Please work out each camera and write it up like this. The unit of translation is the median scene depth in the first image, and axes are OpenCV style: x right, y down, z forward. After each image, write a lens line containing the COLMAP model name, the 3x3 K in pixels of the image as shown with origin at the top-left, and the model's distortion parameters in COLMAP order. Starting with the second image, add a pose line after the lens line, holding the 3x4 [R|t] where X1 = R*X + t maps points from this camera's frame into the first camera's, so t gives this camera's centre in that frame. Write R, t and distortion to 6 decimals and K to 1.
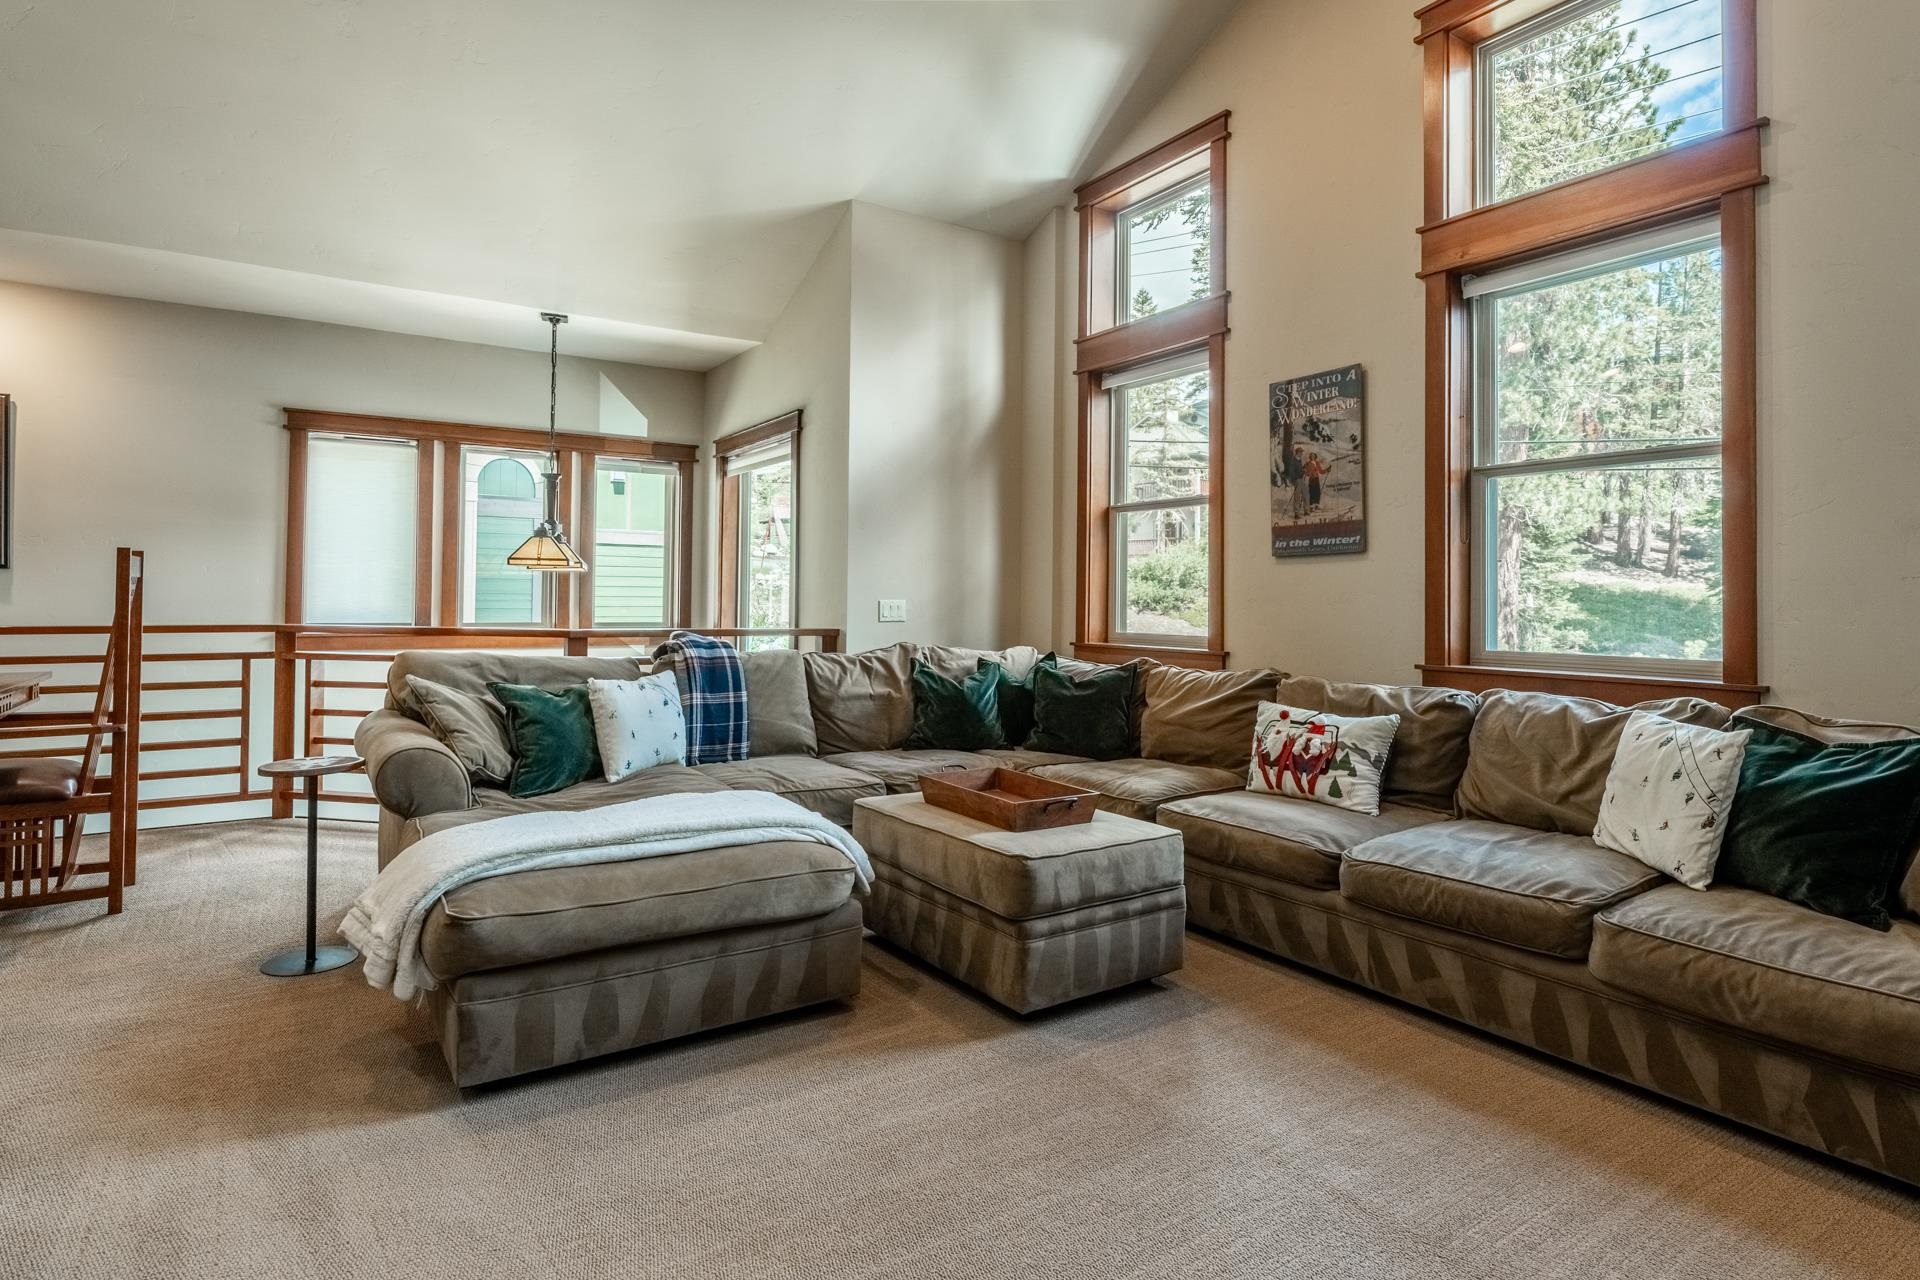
lens RADIAL K [[1012.6, 0, 964.5], [0, 1012.6, 587.7], [0, 0, 1]] dist [-0.001457, -0.001965]
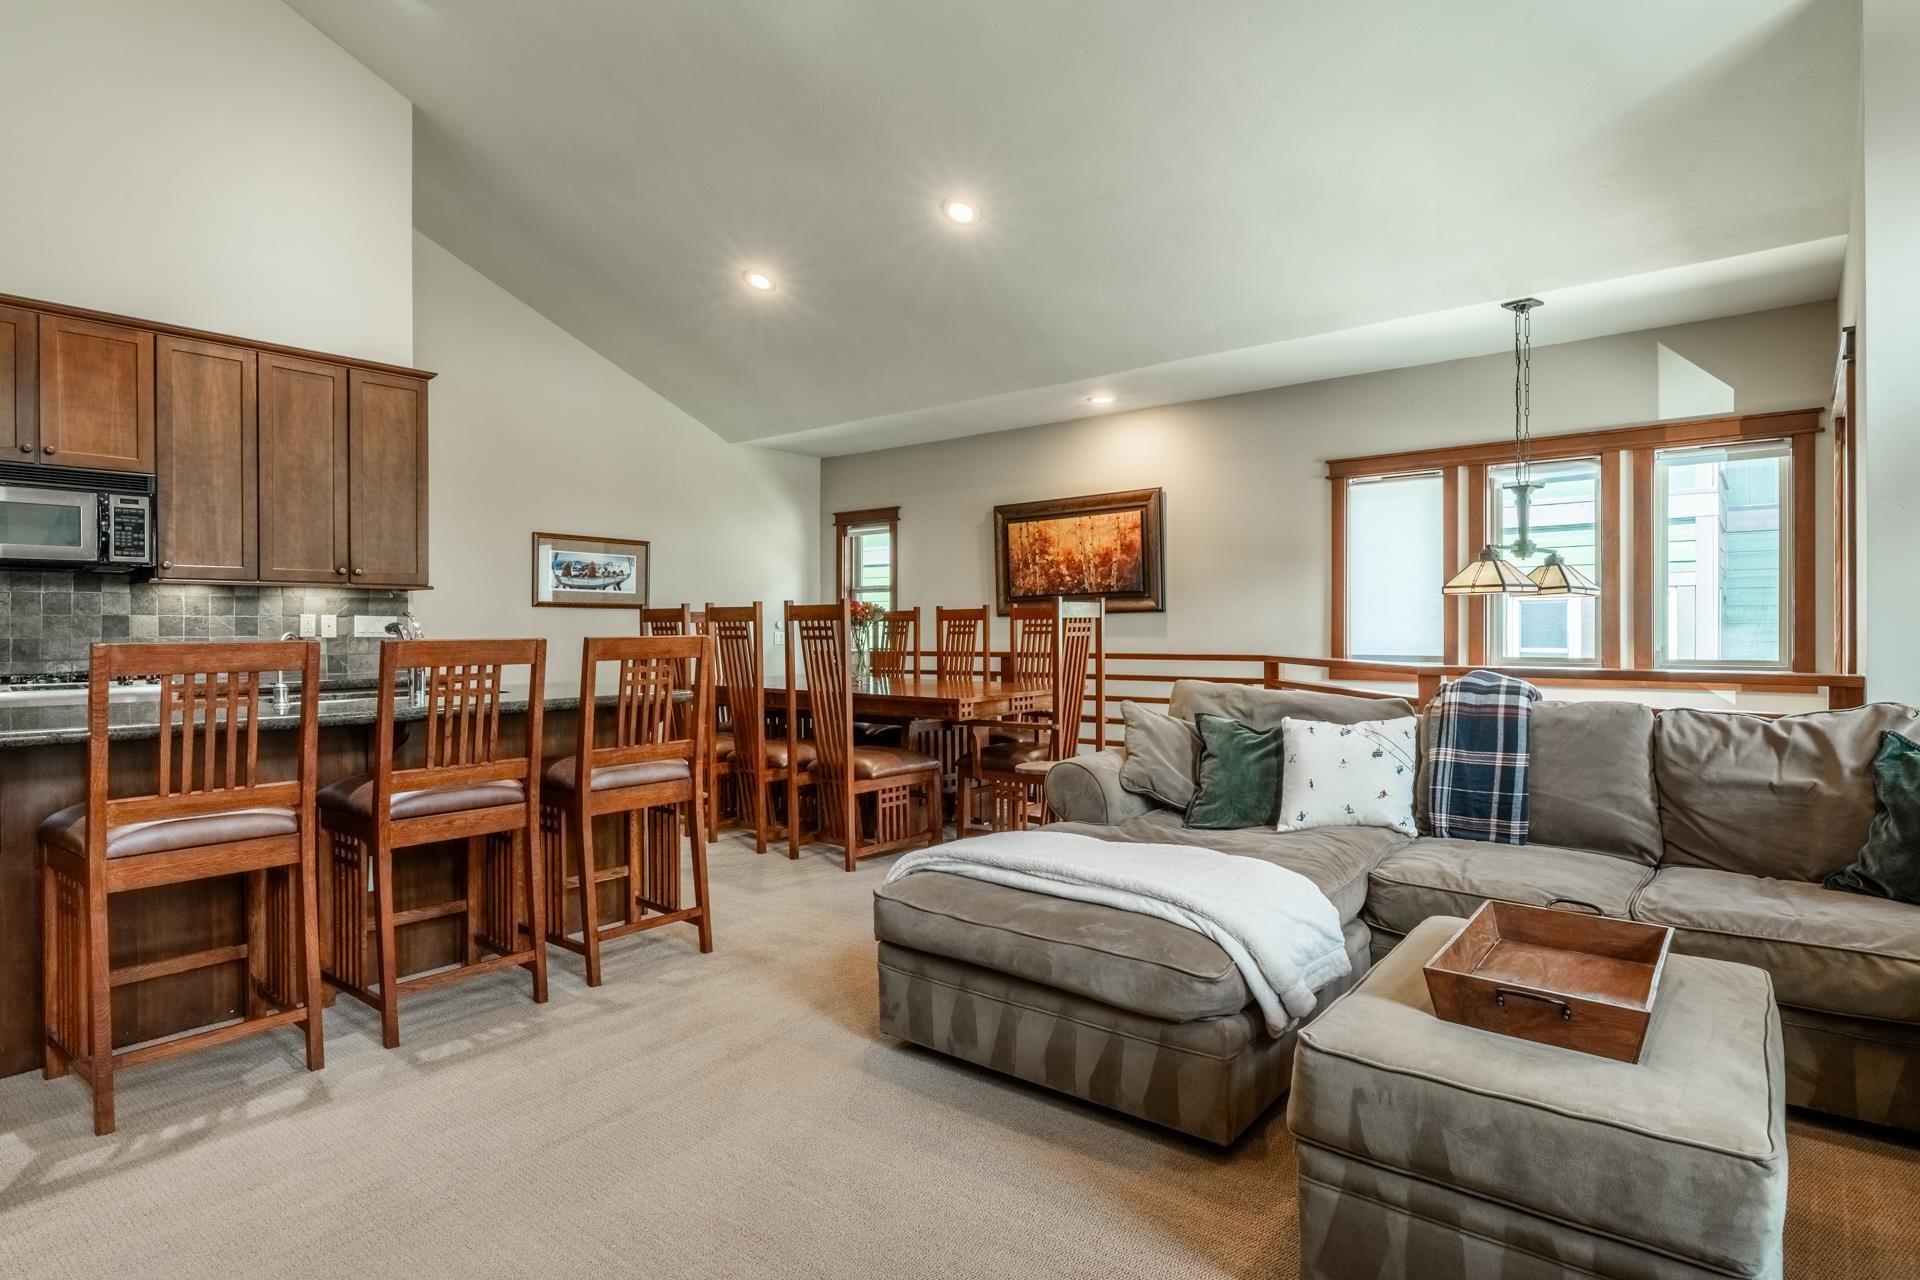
lens RADIAL K [[1015.1, 0, 962.5], [0, 1015.1, 626.7], [0, 0, 1]] dist [-0.002606, -0.001651]
pose [[0.298116, -0.010430, -0.954473, 0.372835], [0.017049, 0.999839, -0.005600, 0.006255], [0.954377, -0.014603, 0.298246, 0.384227]]
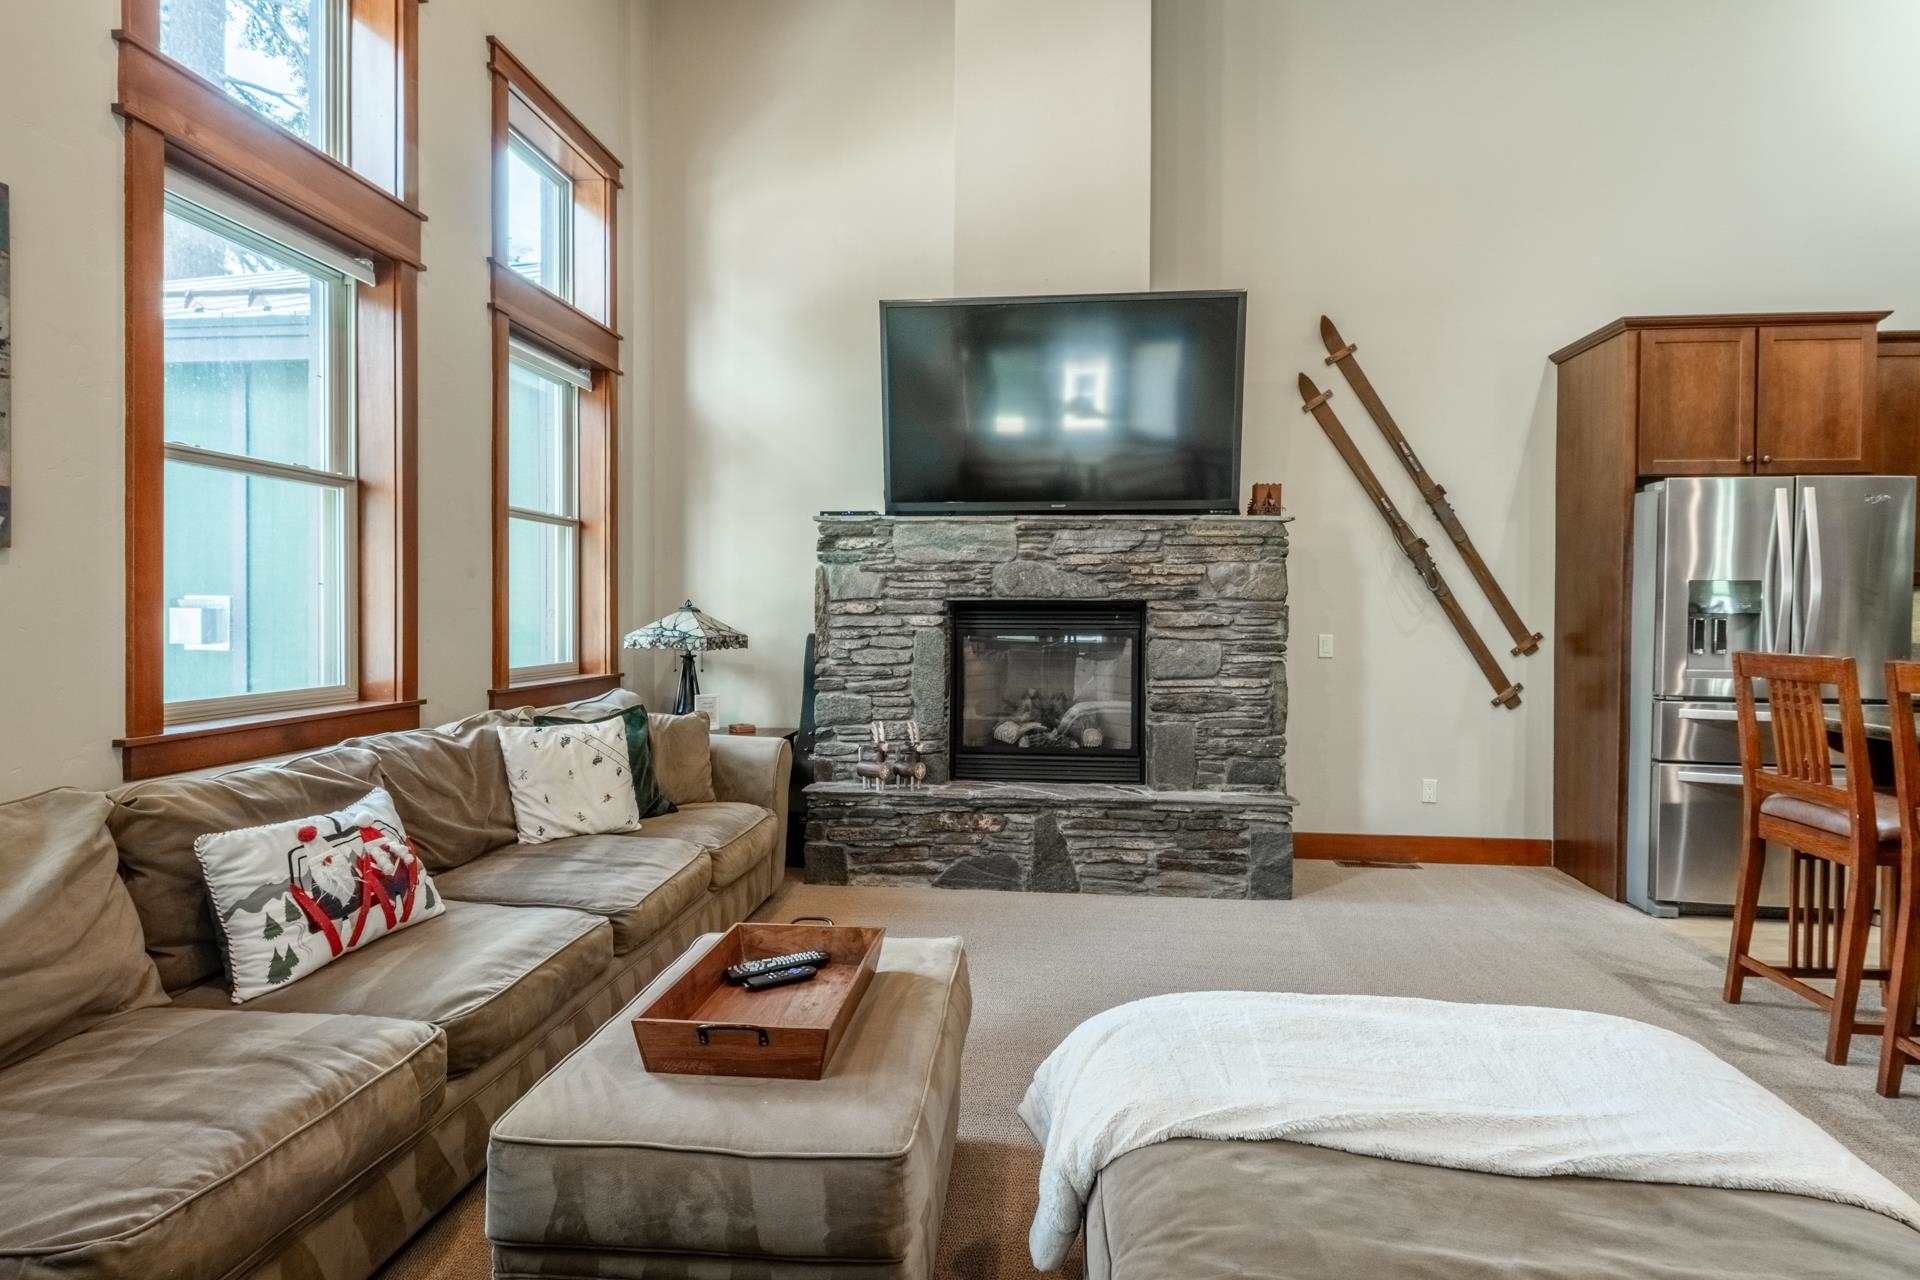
lens RADIAL K [[993.0, 0, 964.1], [0, 993.0, 626.4], [0, 0, 1]] dist [0.002714, -0.000340]
pose [[-0.770443, -0.024662, 0.637031, -0.308488], [-0.021315, 0.999689, 0.012923, -0.011586], [-0.637152, -0.003622, -0.770730, 1.040579]]
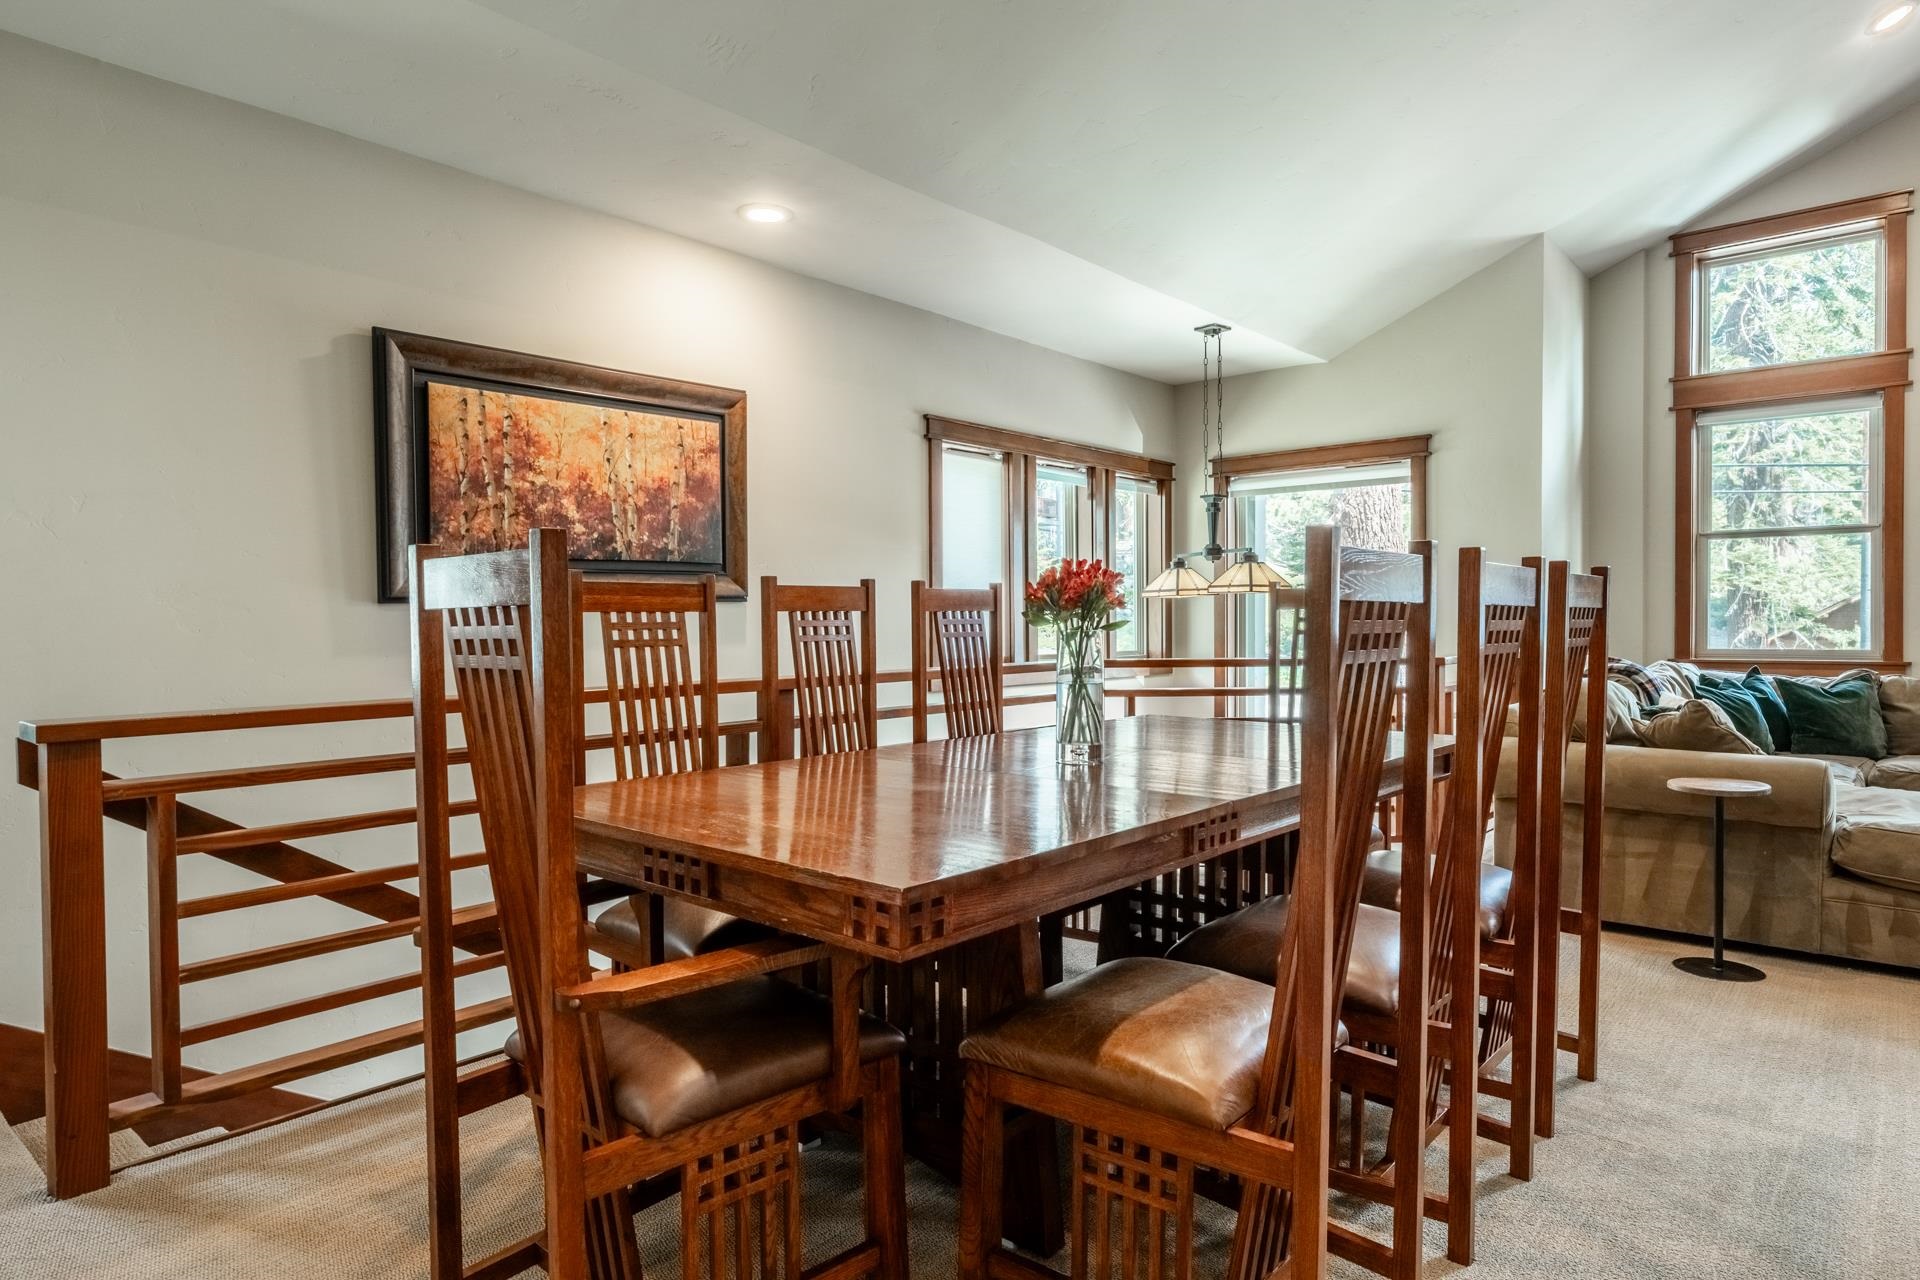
lens RADIAL K [[1105.2, 0, 960.0], [0, 1105.2, 640.0], [0, 0, 1]] dist [0.002340, 0.000124]
pose [[0.962617, -0.018785, 0.270213, -1.242897], [0.010599, 0.999440, 0.031725, -0.016304], [-0.270658, -0.027675, 0.962278, 0.086616]]
